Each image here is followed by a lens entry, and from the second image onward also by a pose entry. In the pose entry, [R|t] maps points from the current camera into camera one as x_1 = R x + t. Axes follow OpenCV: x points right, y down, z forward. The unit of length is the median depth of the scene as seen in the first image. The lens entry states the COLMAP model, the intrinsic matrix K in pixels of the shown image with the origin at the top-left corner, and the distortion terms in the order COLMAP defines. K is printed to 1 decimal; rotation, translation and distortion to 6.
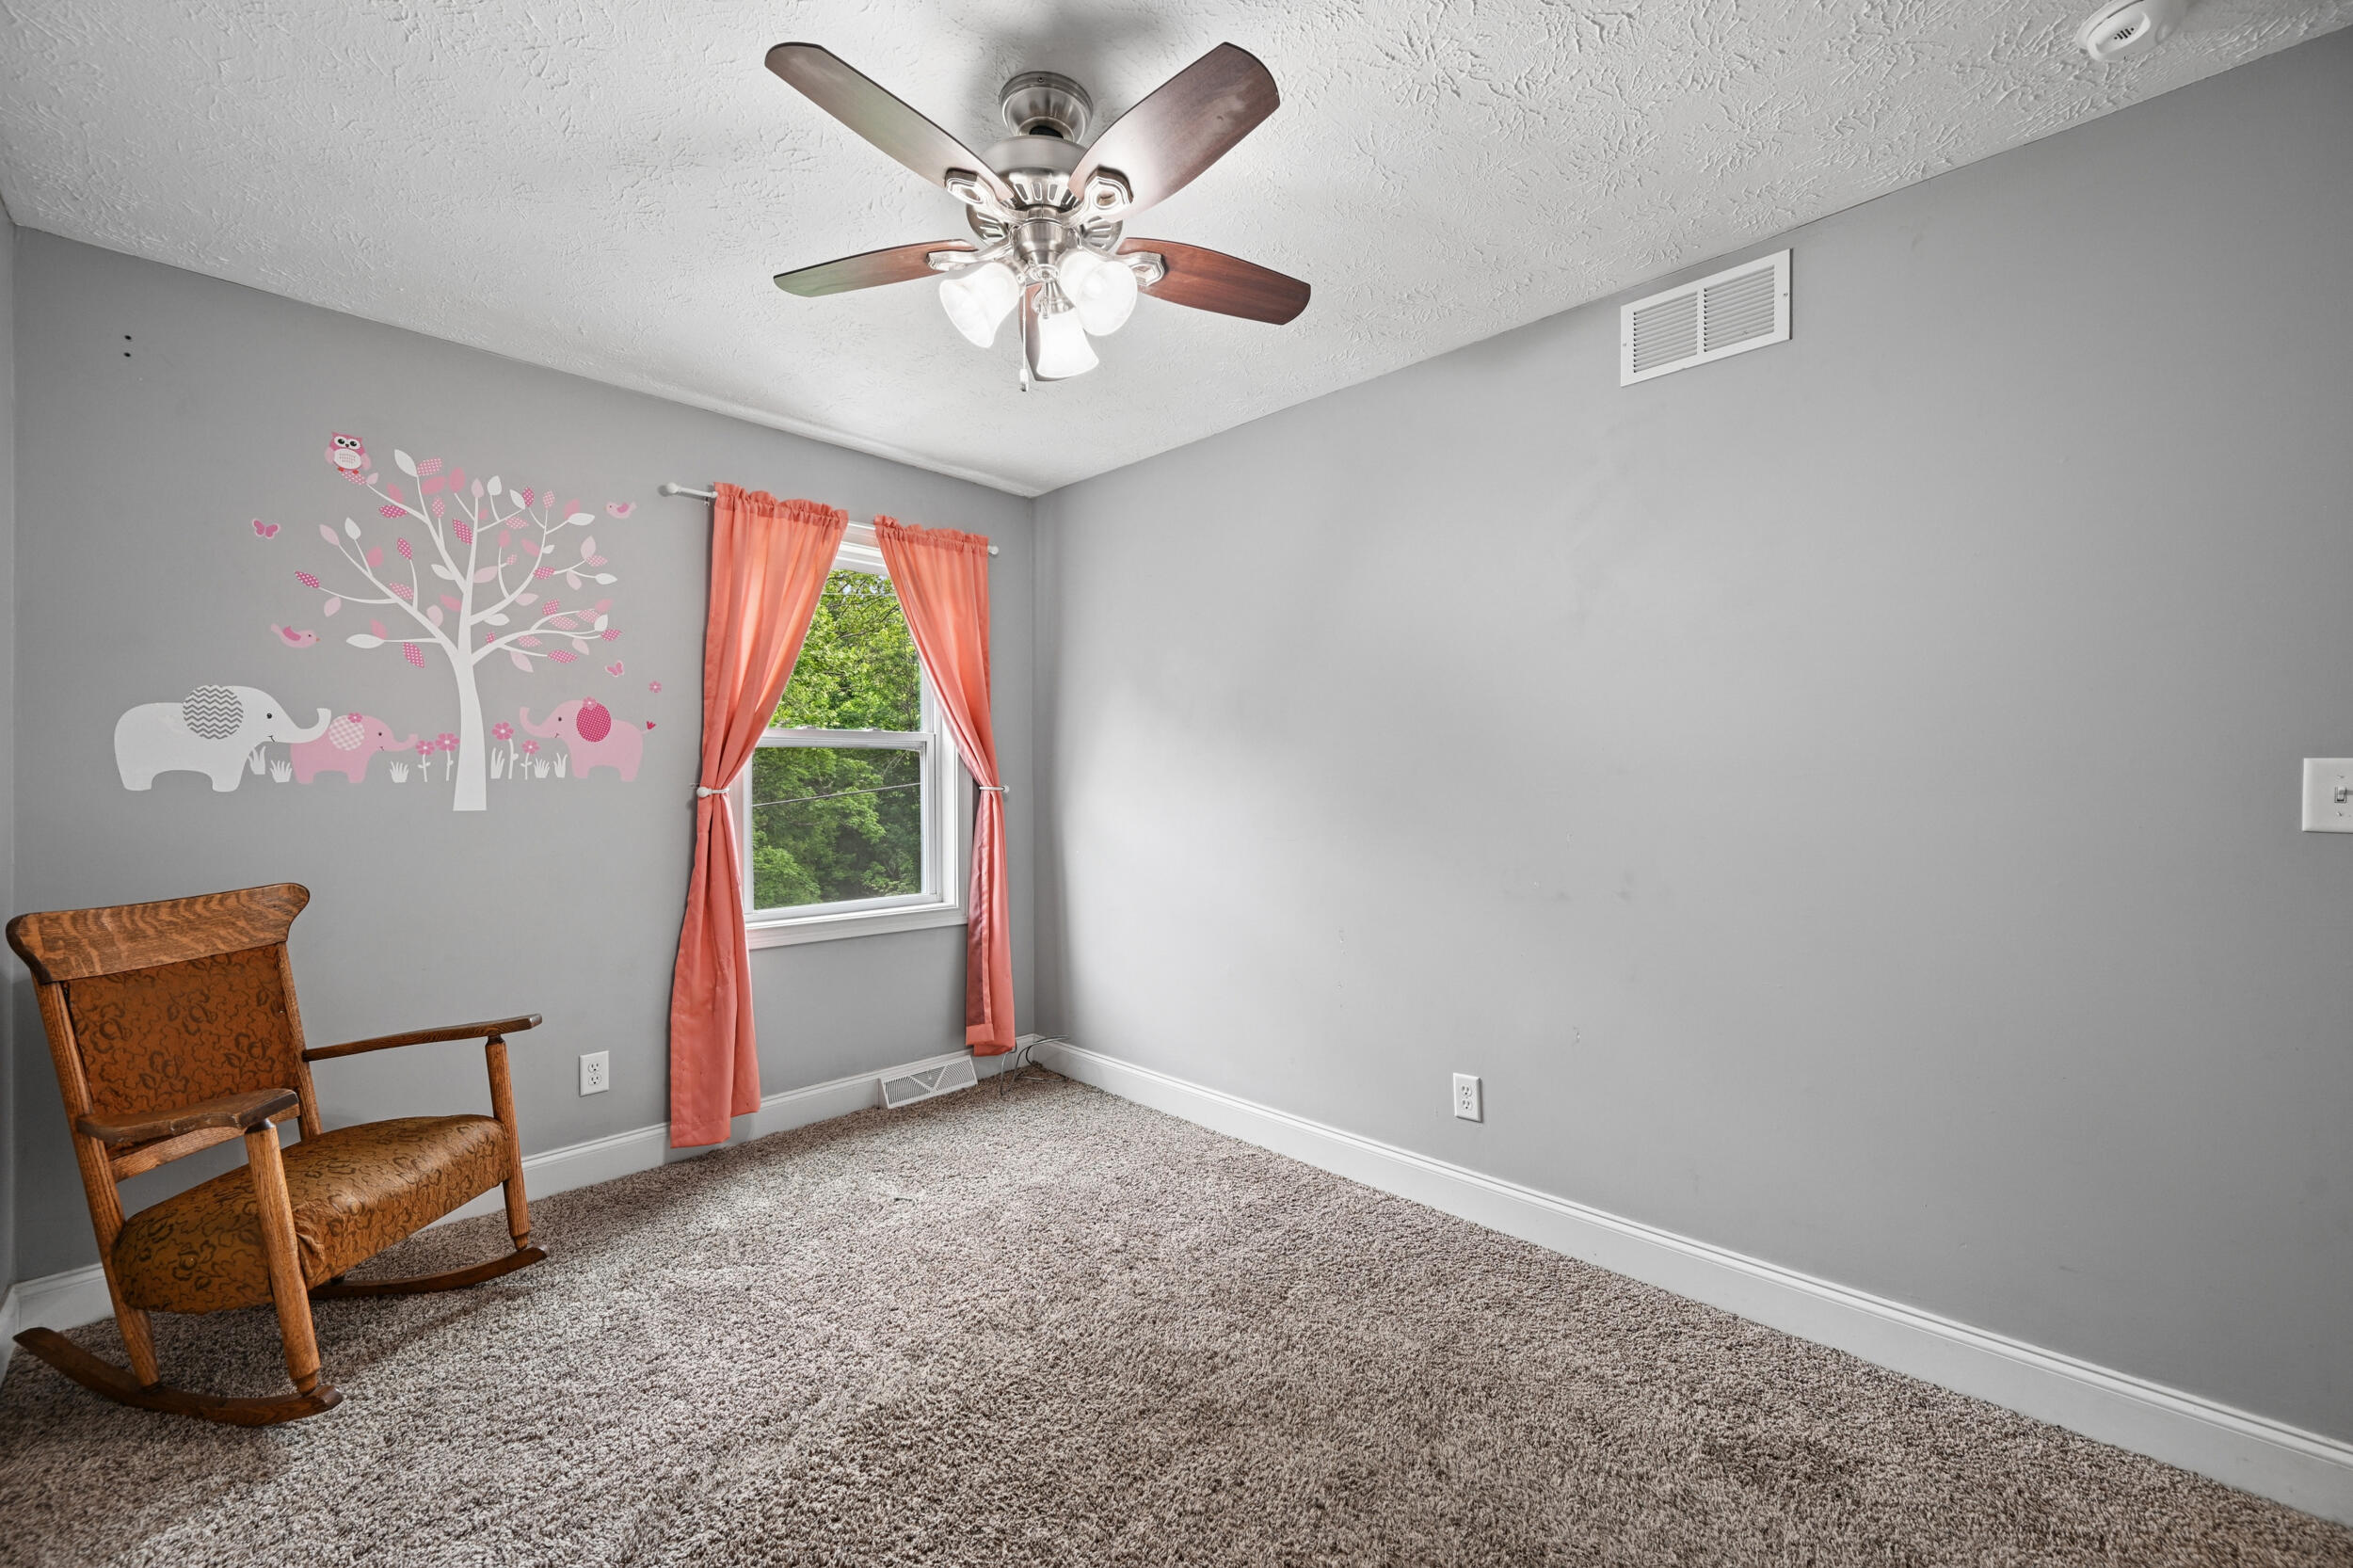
lens RADIAL K [[921.9, 0, 1163.8], [0, 921.9, 780.3], [0, 0, 1]] dist [-0.001450, 0.000405]
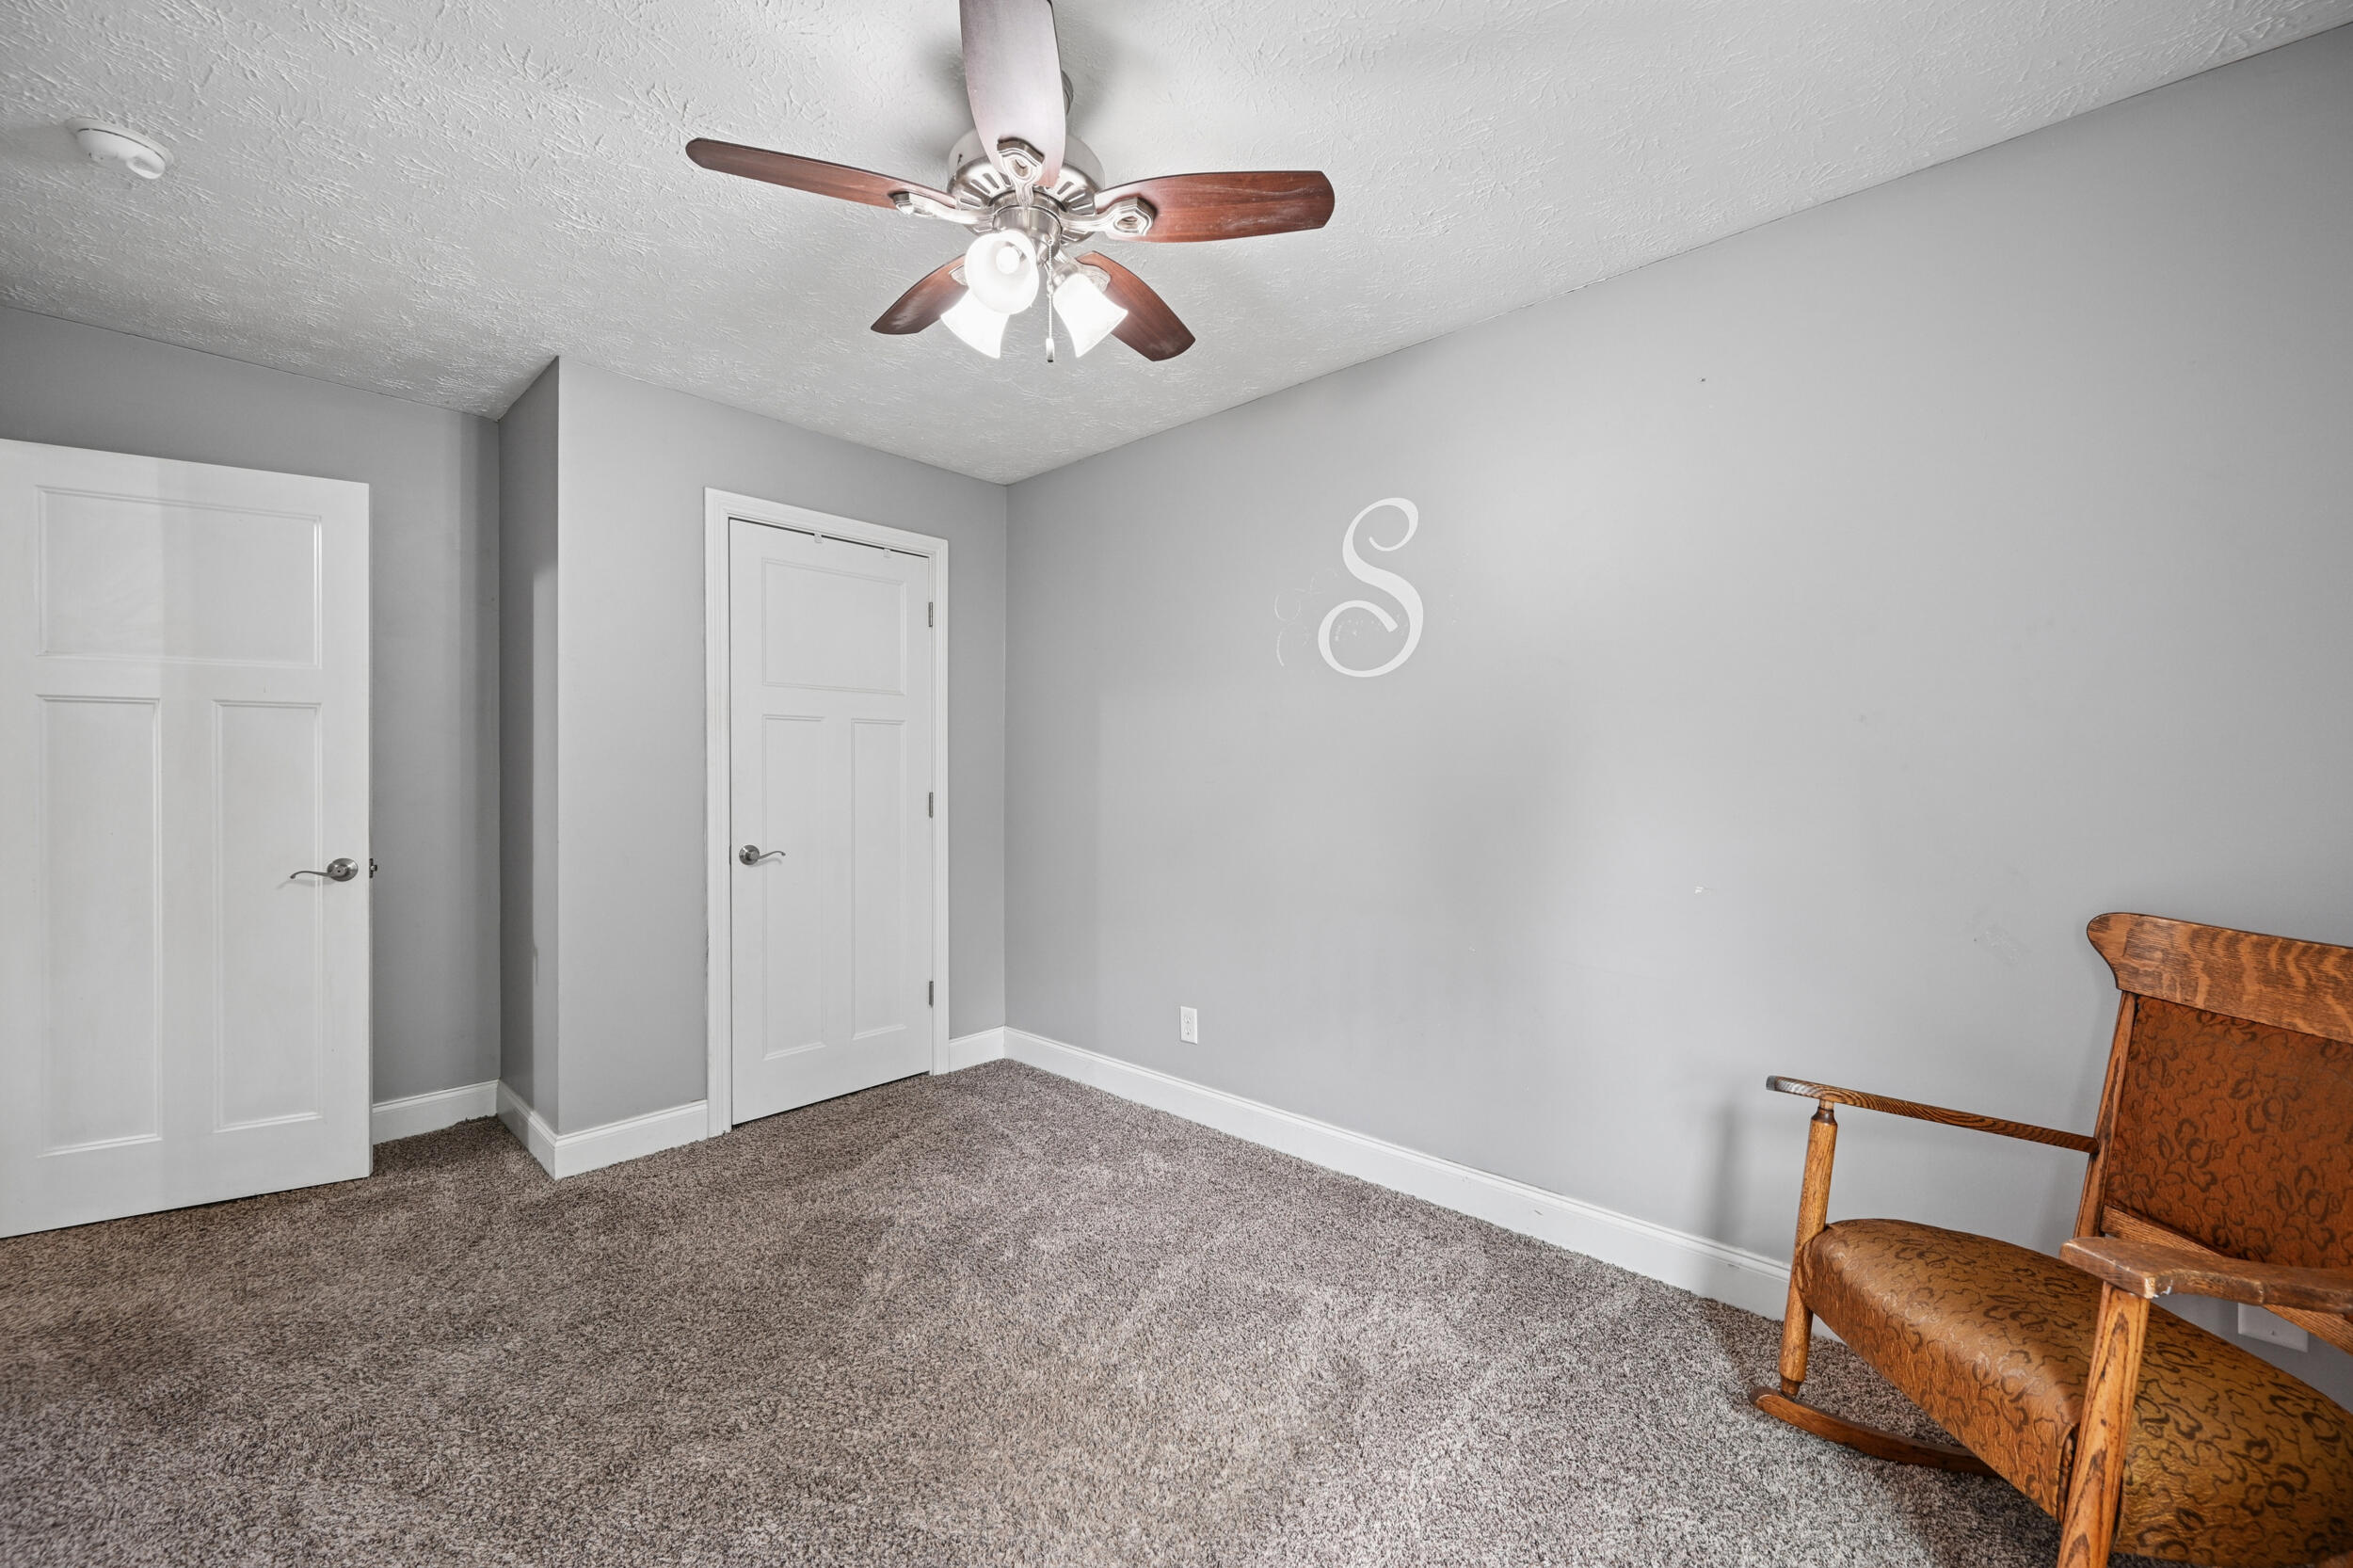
lens RADIAL K [[921.9, 0, 1176.7], [0, 921.9, 775.8], [0, 0, 1]] dist [-0.001450, 0.000405]
pose [[-0.998870, 0.006631, -0.047053, -0.153050], [0.006456, 0.999972, 0.003868, -0.002391], [0.047077, 0.003560, -0.998885, 1.263303]]
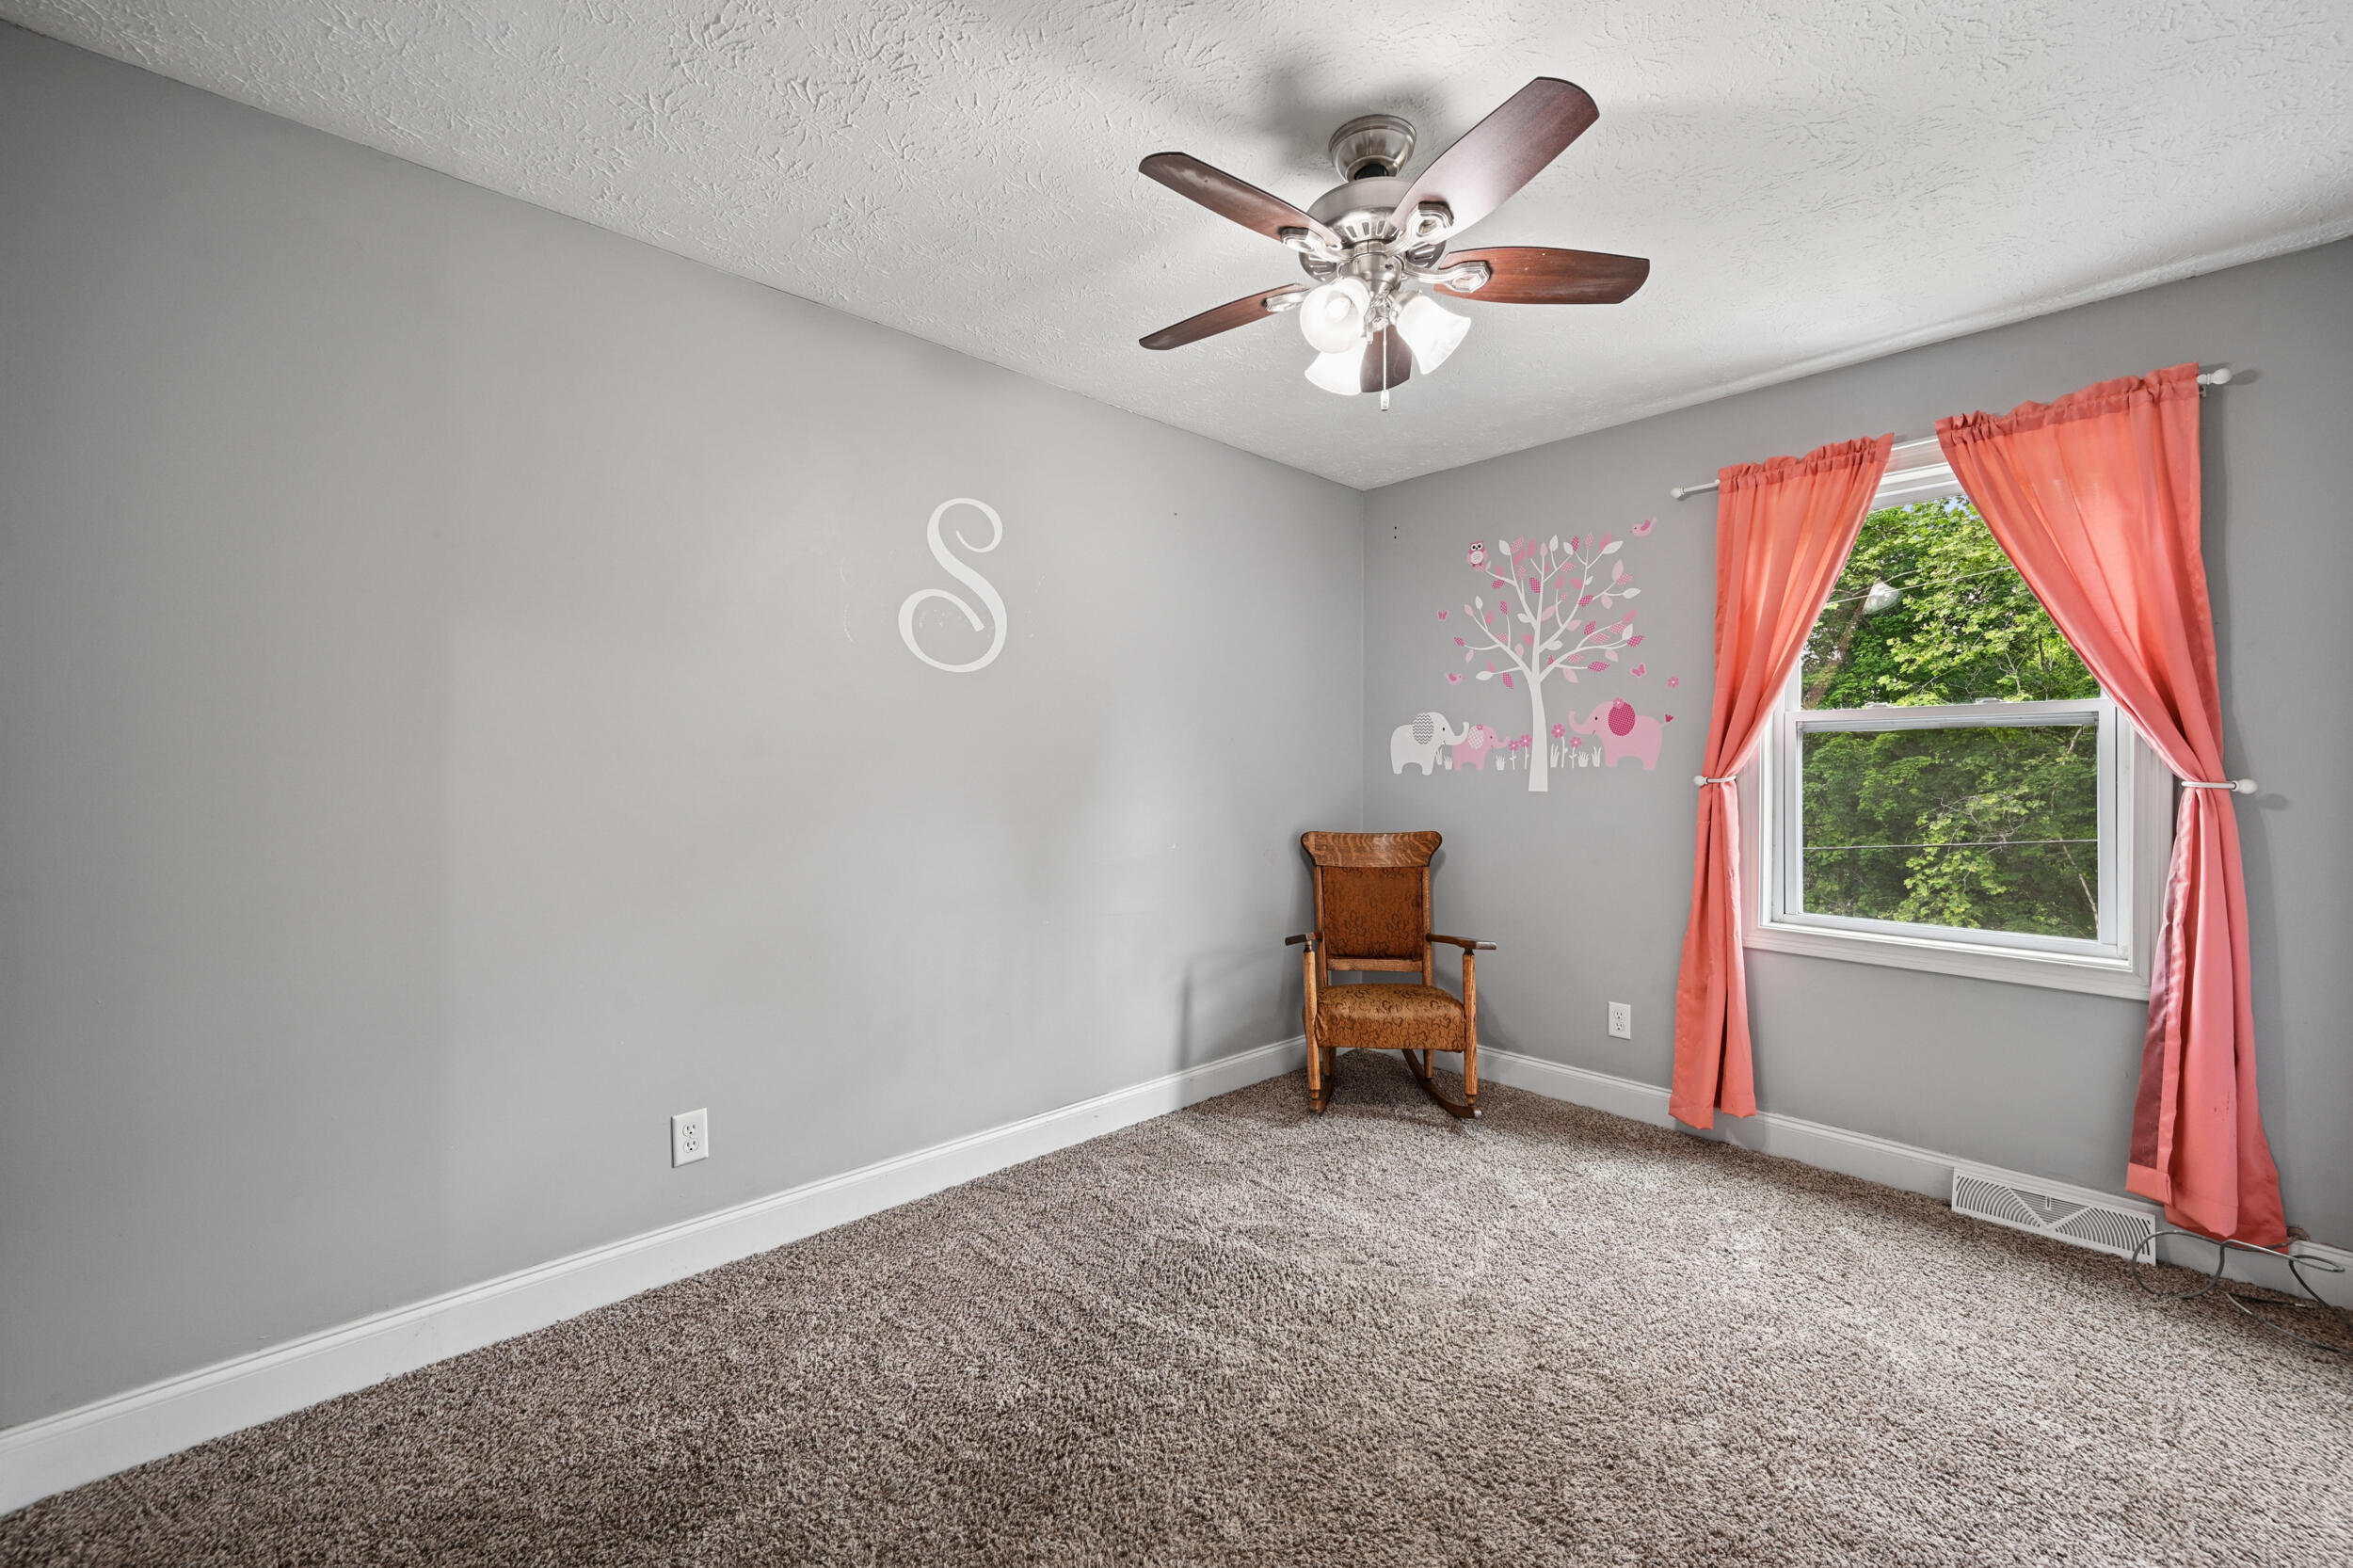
lens RADIAL K [[921.9, 0, 1172.8], [0, 921.9, 767.7], [0, 0, 1]] dist [-0.001450, 0.000405]
pose [[-0.036657, 0.003099, -0.999323, 0.601064], [-0.000376, 0.999995, 0.003114, -0.005366], [0.999328, 0.000490, -0.036656, 0.507774]]
